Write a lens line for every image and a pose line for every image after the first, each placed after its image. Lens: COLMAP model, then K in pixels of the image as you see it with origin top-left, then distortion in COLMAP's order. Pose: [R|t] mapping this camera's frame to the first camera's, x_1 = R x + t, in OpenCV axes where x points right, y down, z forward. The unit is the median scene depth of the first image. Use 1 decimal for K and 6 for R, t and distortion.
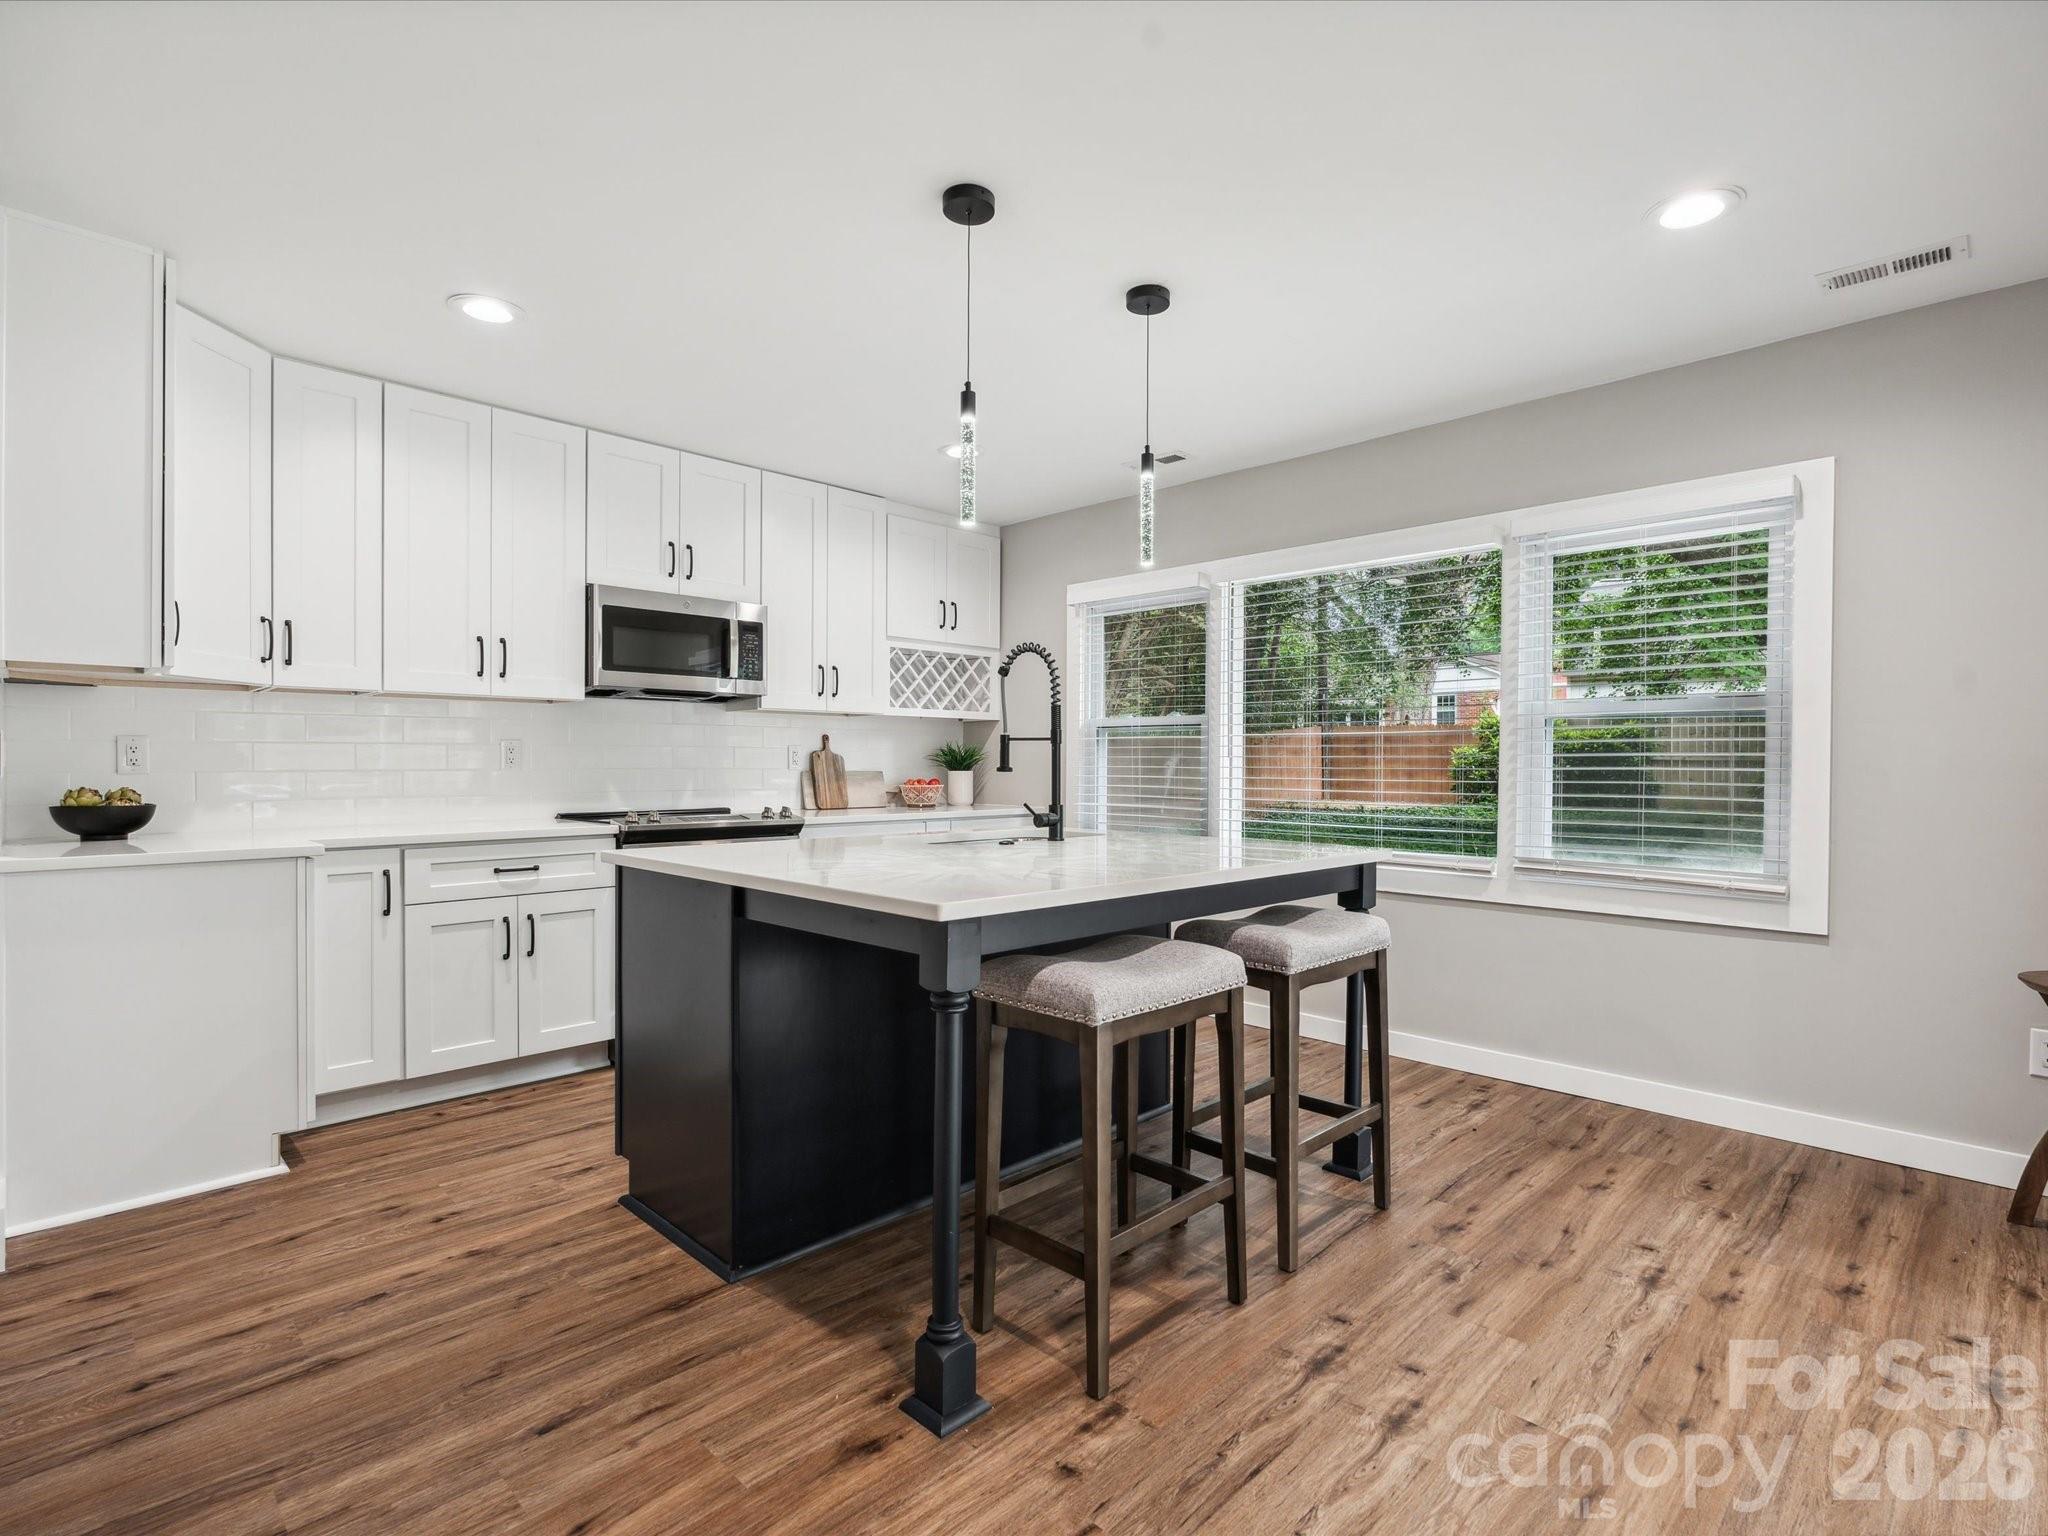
lens RADIAL K [[1014.6, 0, 1032.9], [0, 1014.6, 768.4], [0, 0, 1]] dist [-0.000760, 0.000274]
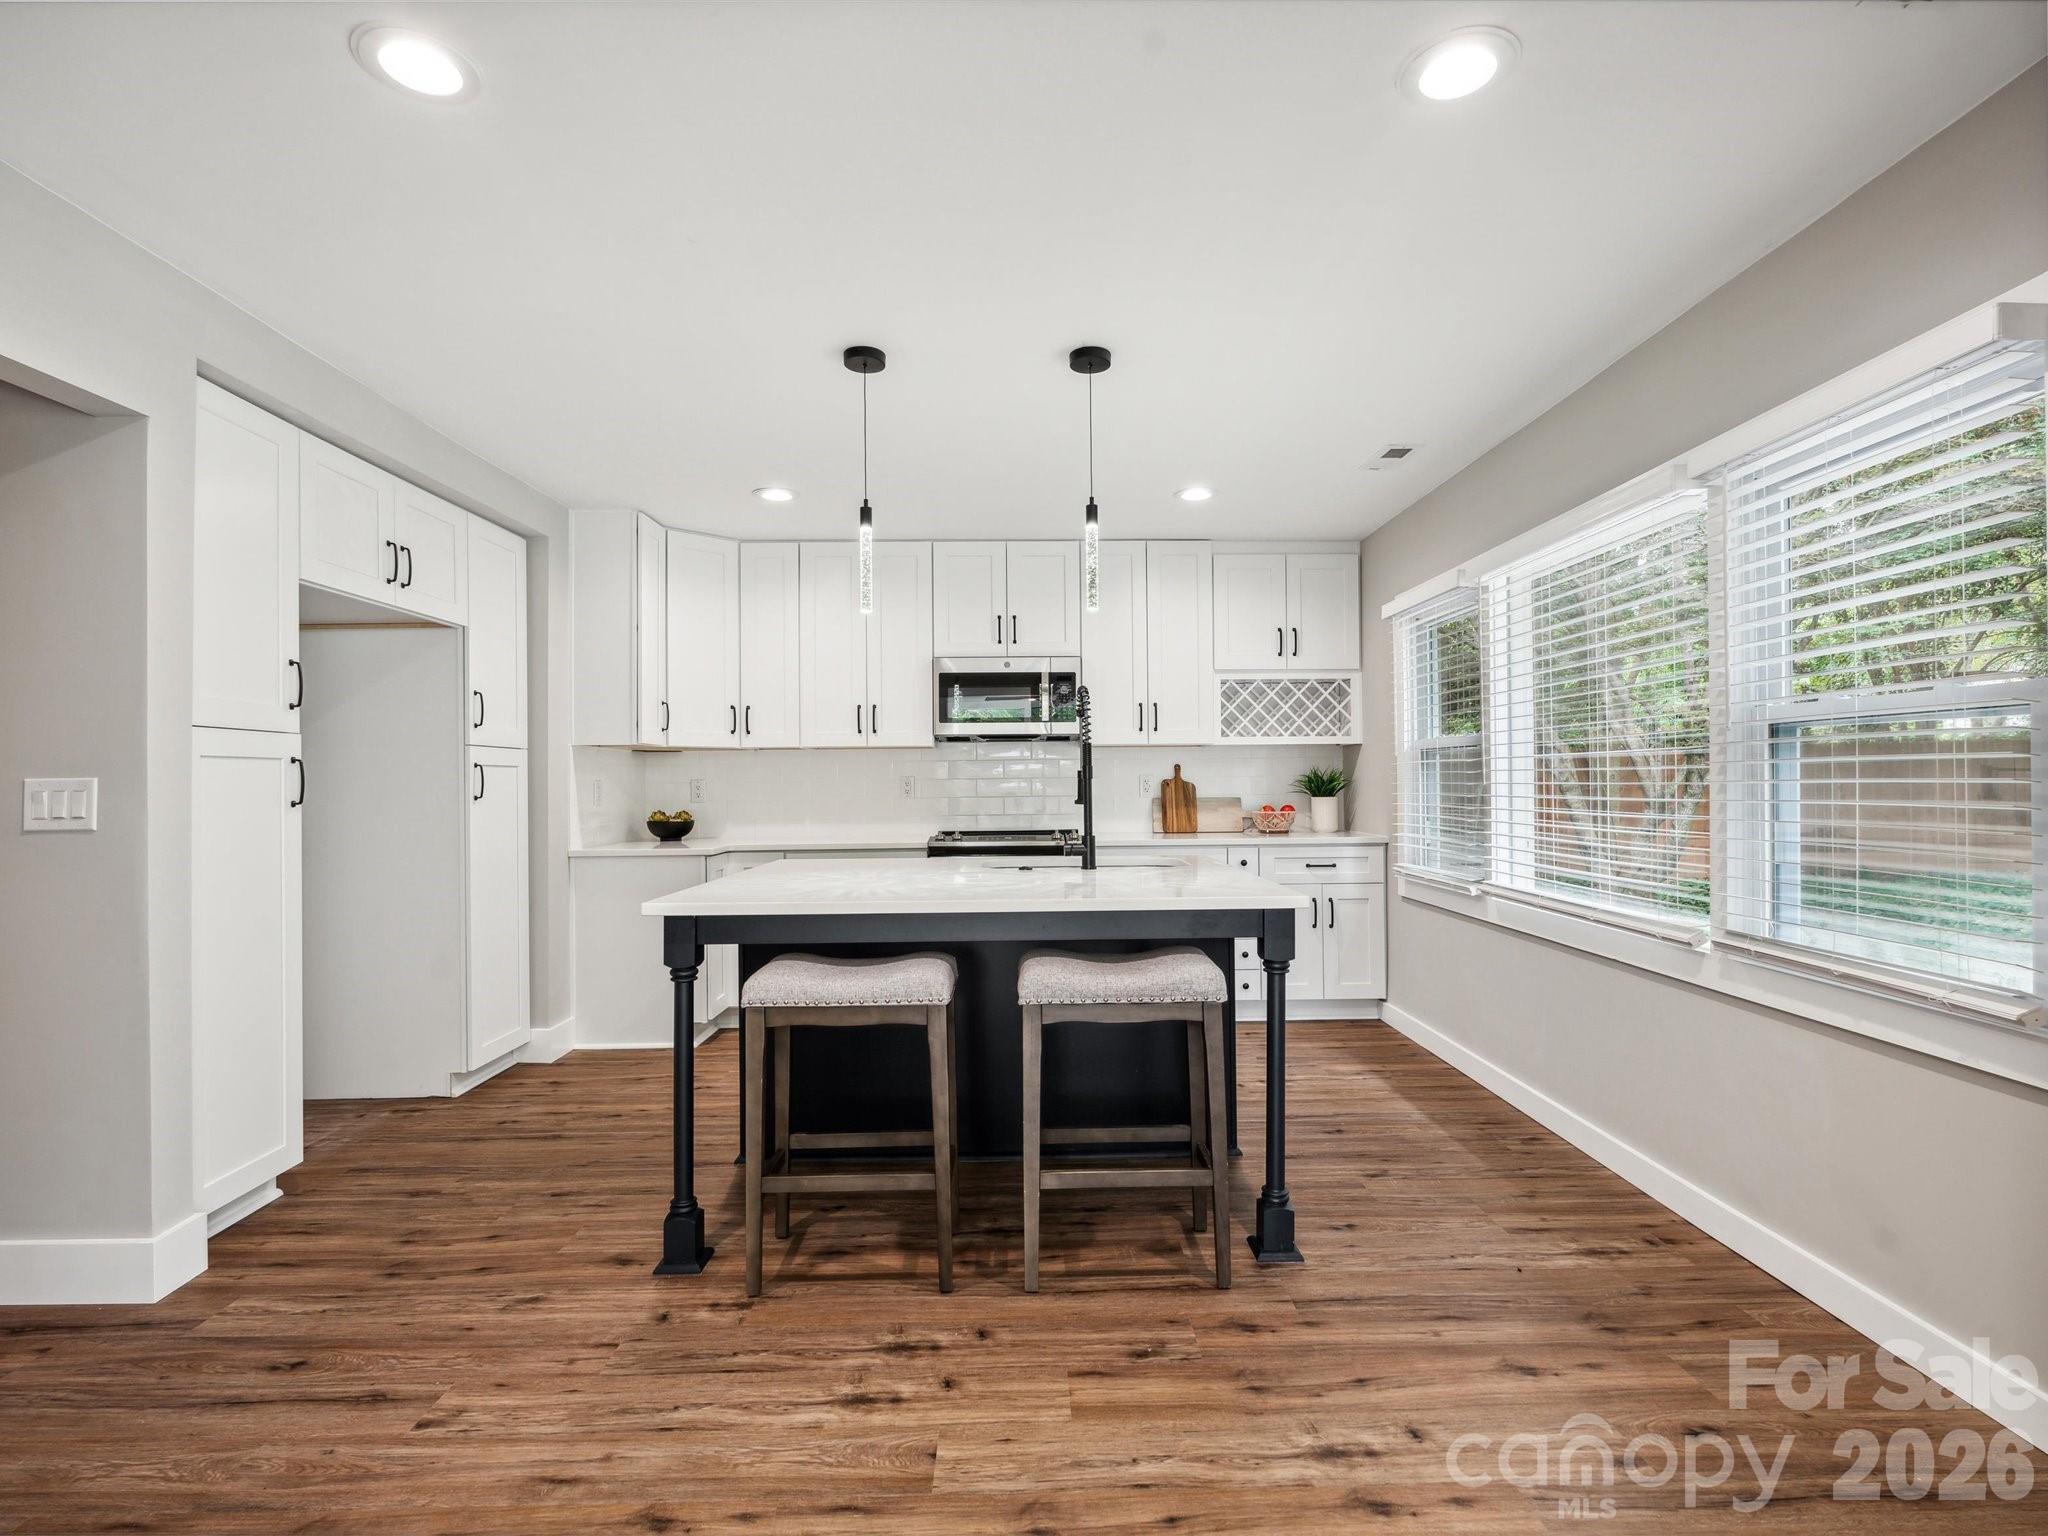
lens RADIAL K [[1006.7, 0, 1029.0], [0, 1006.7, 770.6], [0, 0, 1]] dist [-0.002088, -0.000102]
pose [[0.717748, -0.017107, -0.696093, 0.711121], [0.007803, 0.999833, -0.016525, -0.016240], [0.696259, 0.006429, 0.717762, 0.184239]]
